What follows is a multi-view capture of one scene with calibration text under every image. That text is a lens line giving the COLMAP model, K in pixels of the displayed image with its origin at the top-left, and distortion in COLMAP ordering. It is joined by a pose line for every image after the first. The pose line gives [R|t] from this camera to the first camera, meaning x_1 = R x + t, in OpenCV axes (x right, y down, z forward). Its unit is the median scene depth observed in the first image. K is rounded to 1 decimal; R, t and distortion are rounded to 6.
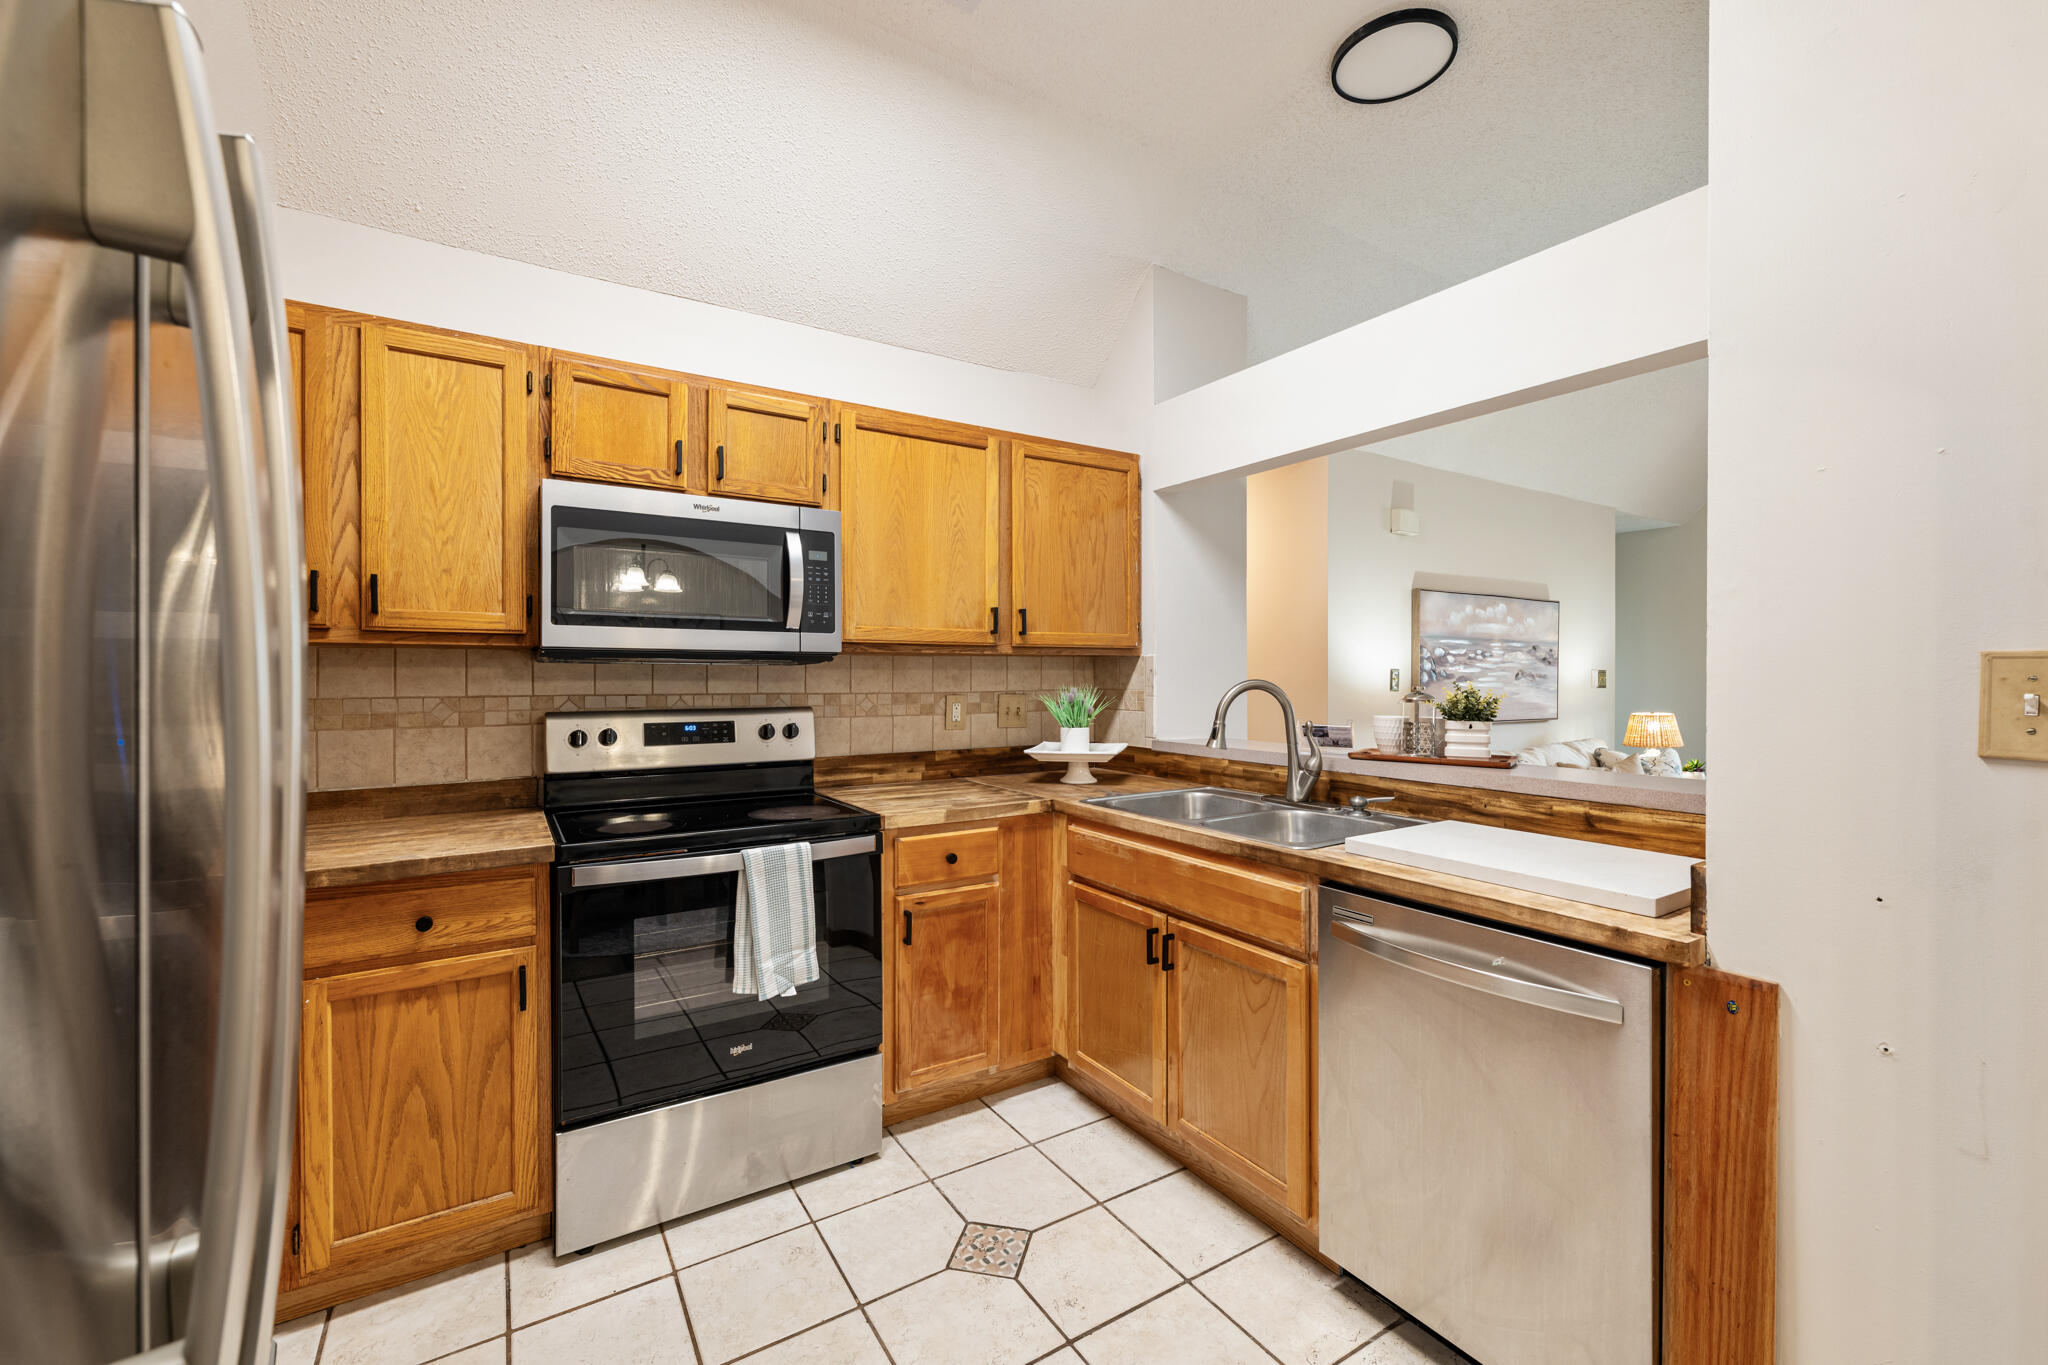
lens RADIAL K [[880.5, 0, 1020.4], [0, 880.5, 675.6], [0, 0, 1]] dist [0.002564, -0.000840]
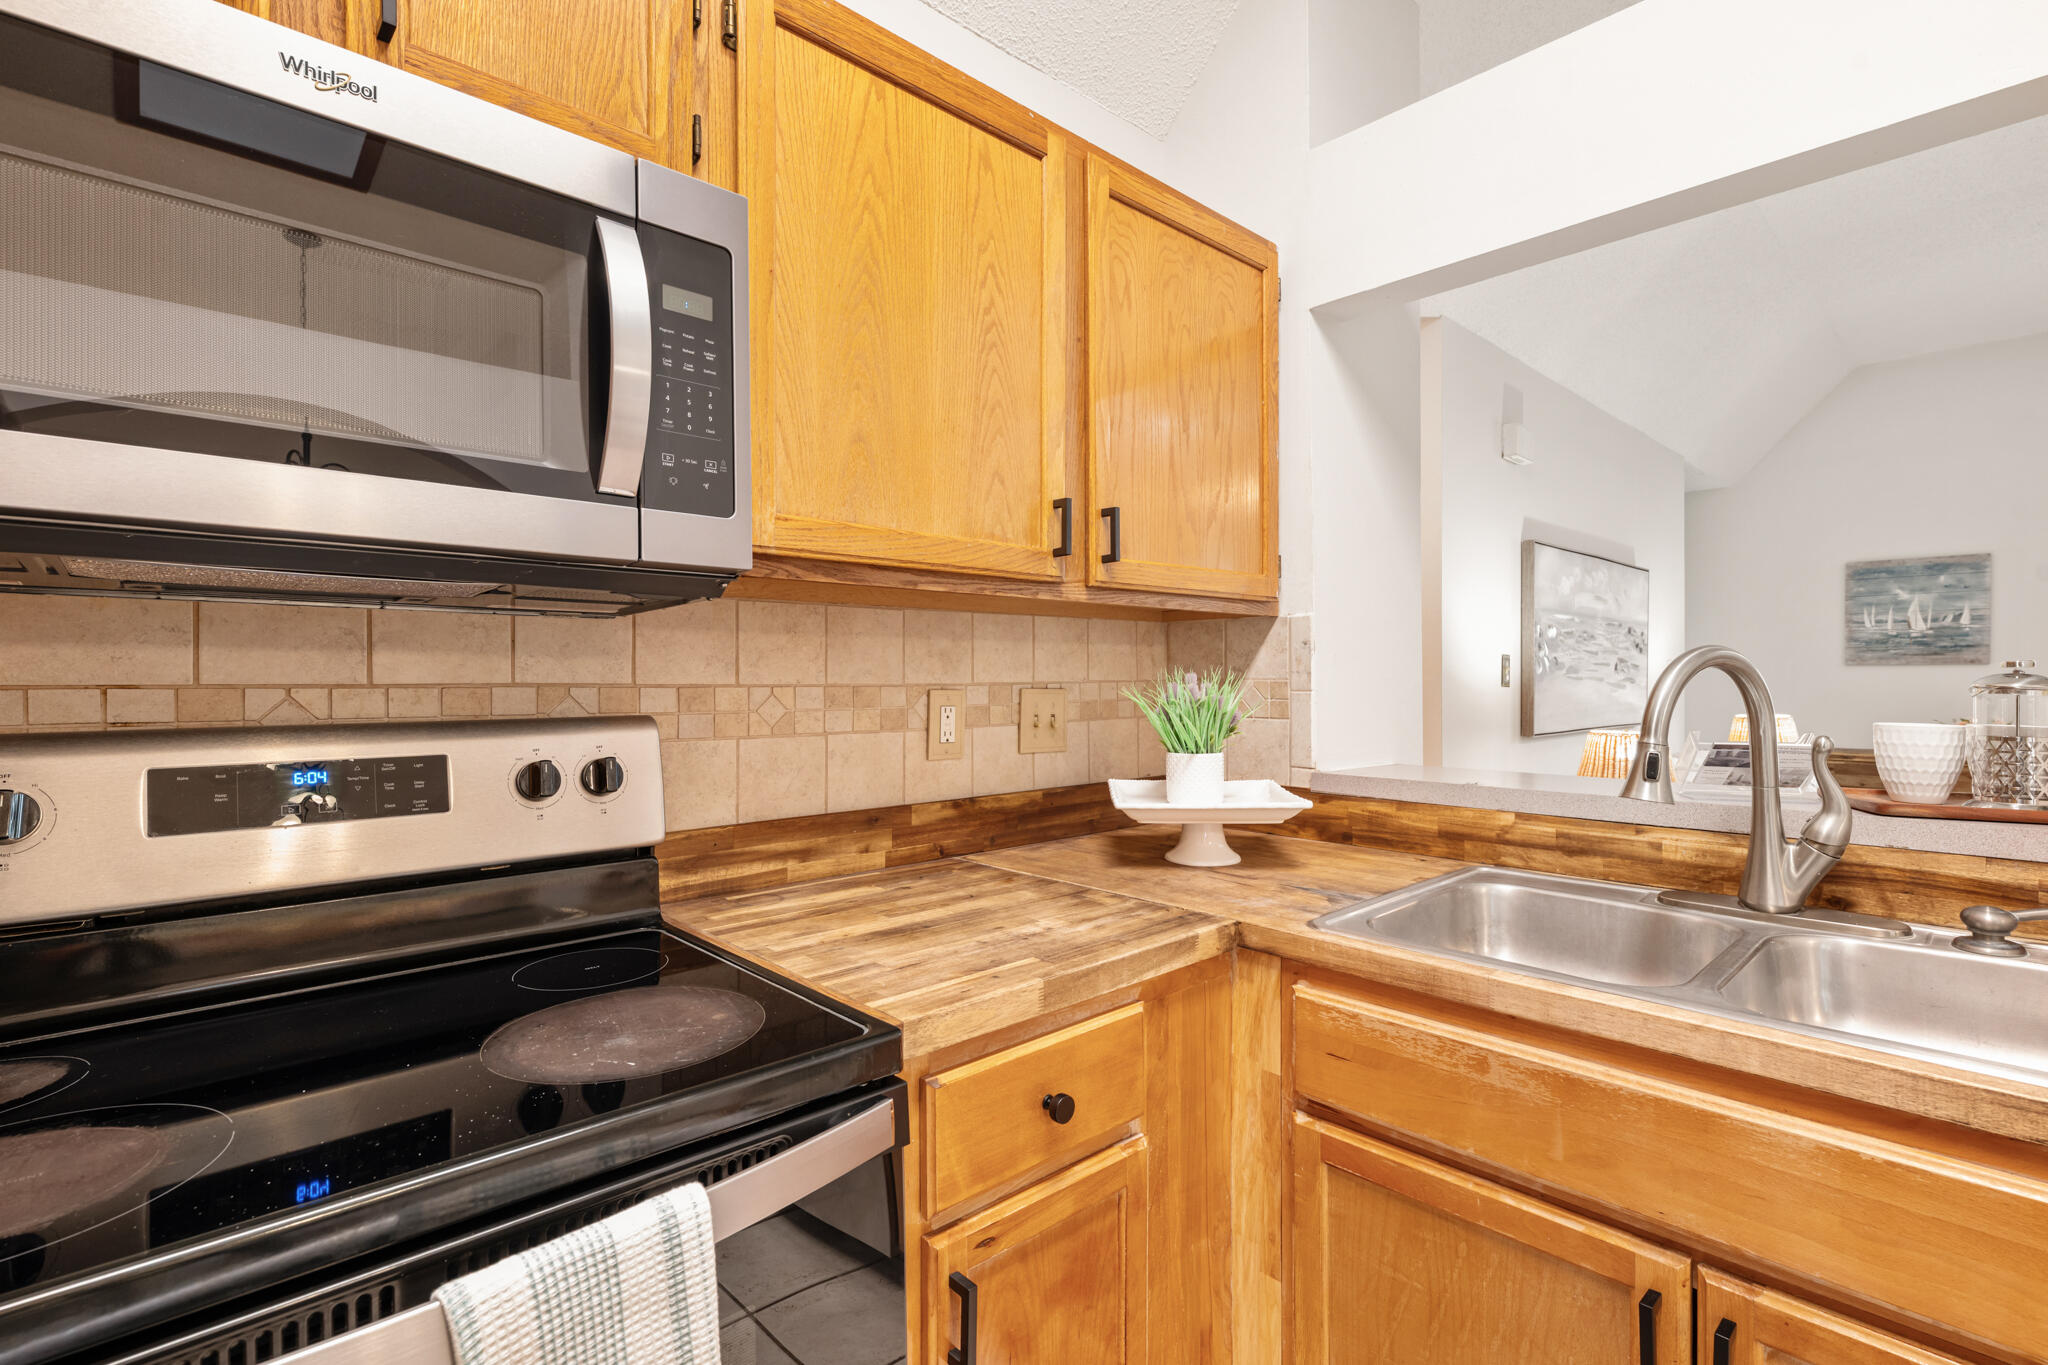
lens RADIAL K [[949.4, 0, 1016.4], [0, 949.4, 684.0], [0, 0, 1]] dist [-0.000512, -0.001424]
pose [[0.981600, -0.002814, 0.190930, -0.171984], [0.002211, 0.999992, 0.003370, 0.021350], [-0.190938, -0.002885, 0.981598, 0.587548]]
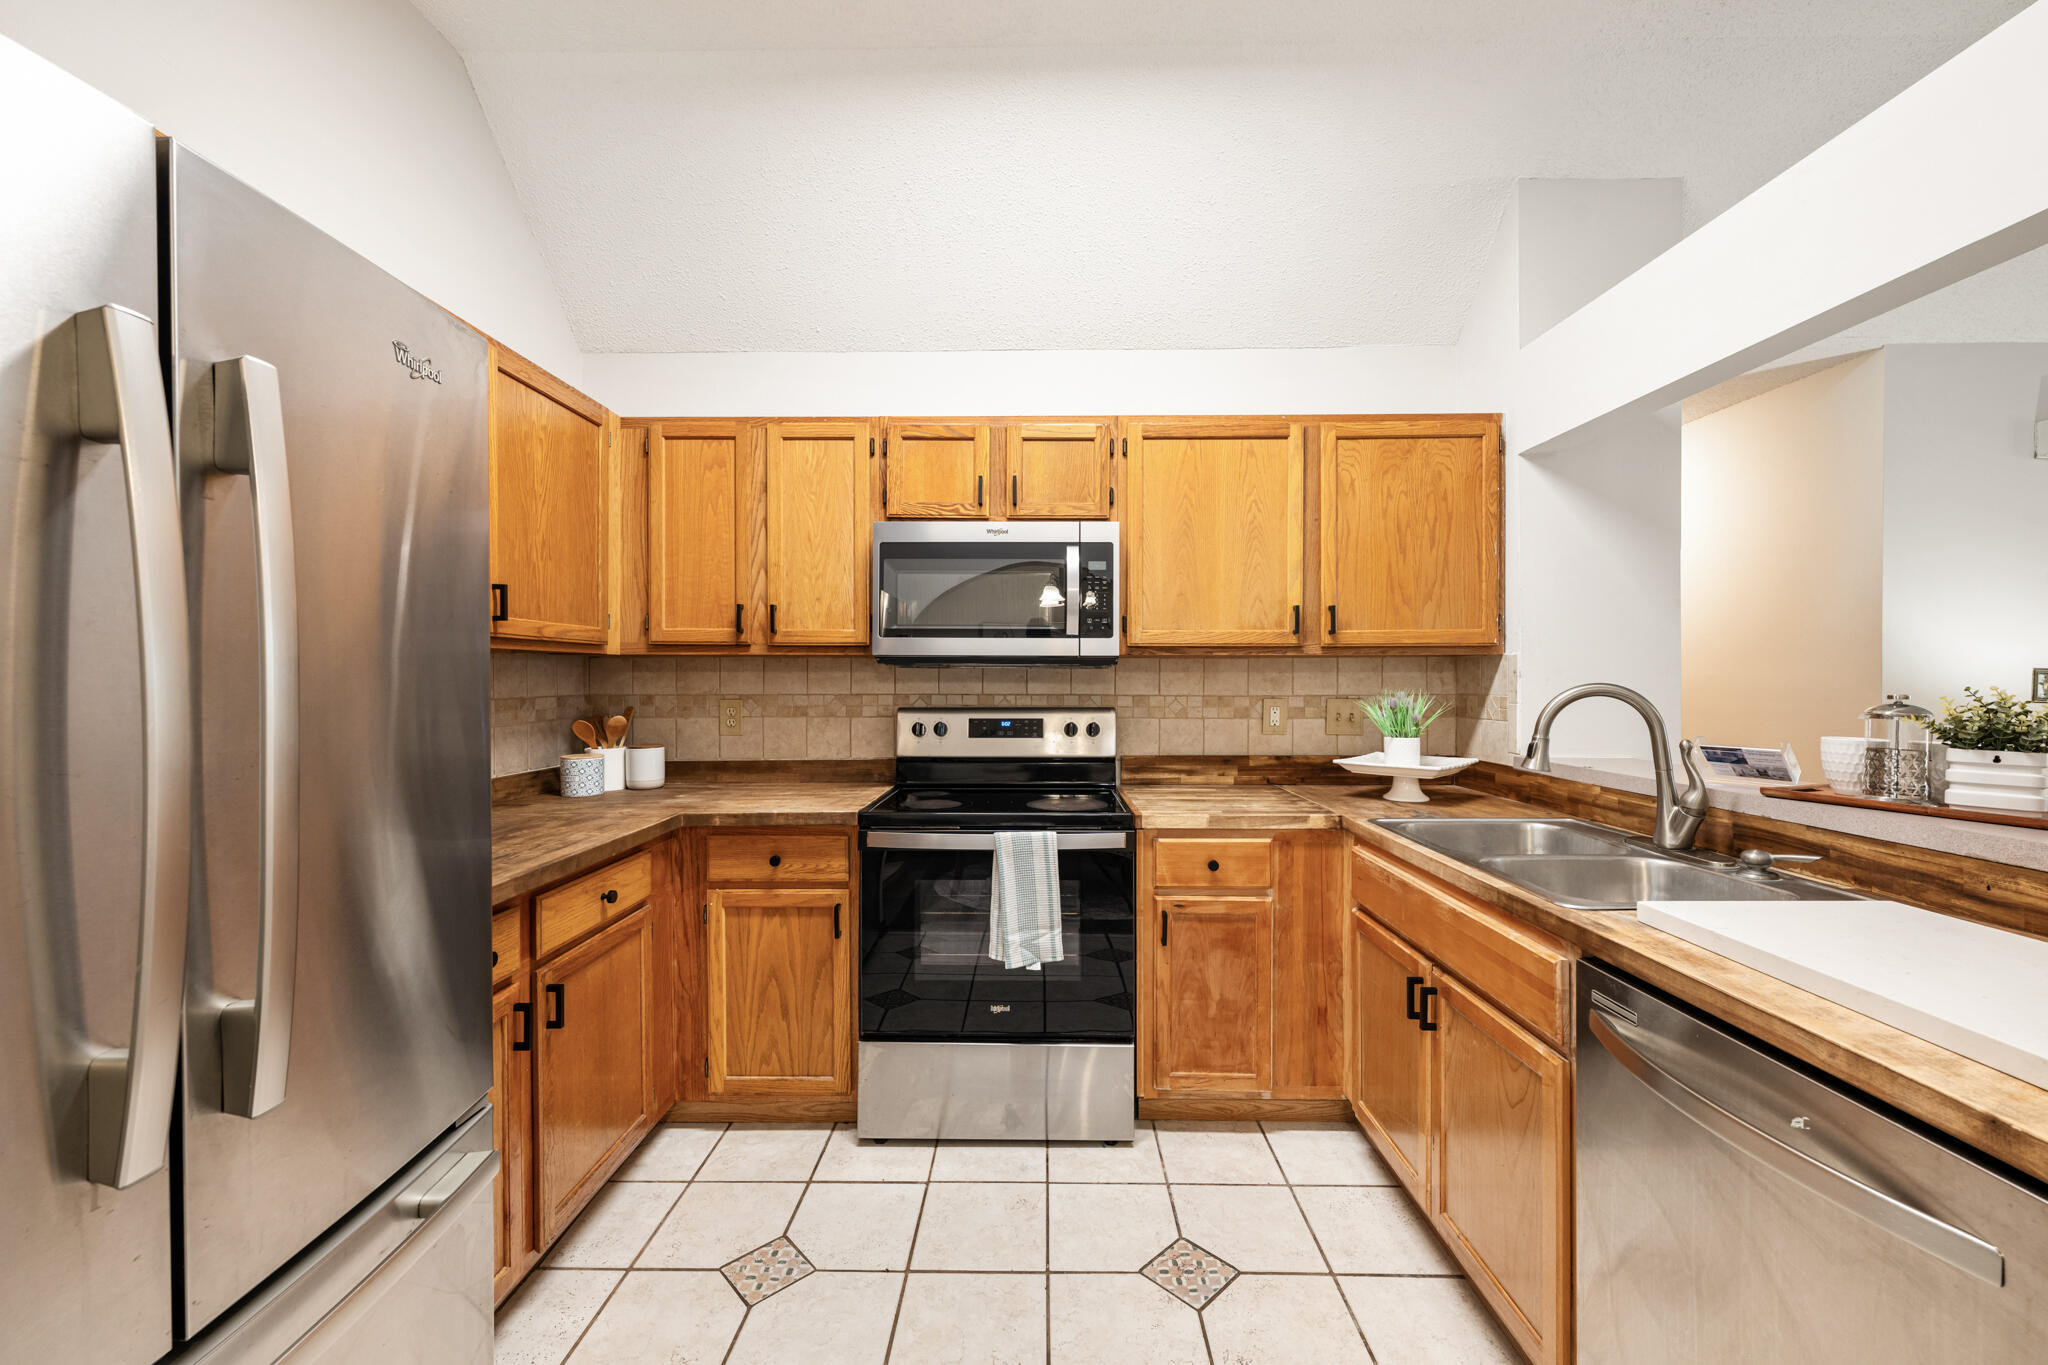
lens RADIAL K [[833.6, 0, 1001.0], [0, 833.6, 681.7], [0, 0, 1]] dist [0.002490, -0.001018]
pose [[0.823439, 0.002276, -0.567400, 0.247781], [-0.000571, 0.999995, 0.003182, 0.001120], [0.567404, -0.002296, 0.823436, 0.103534]]
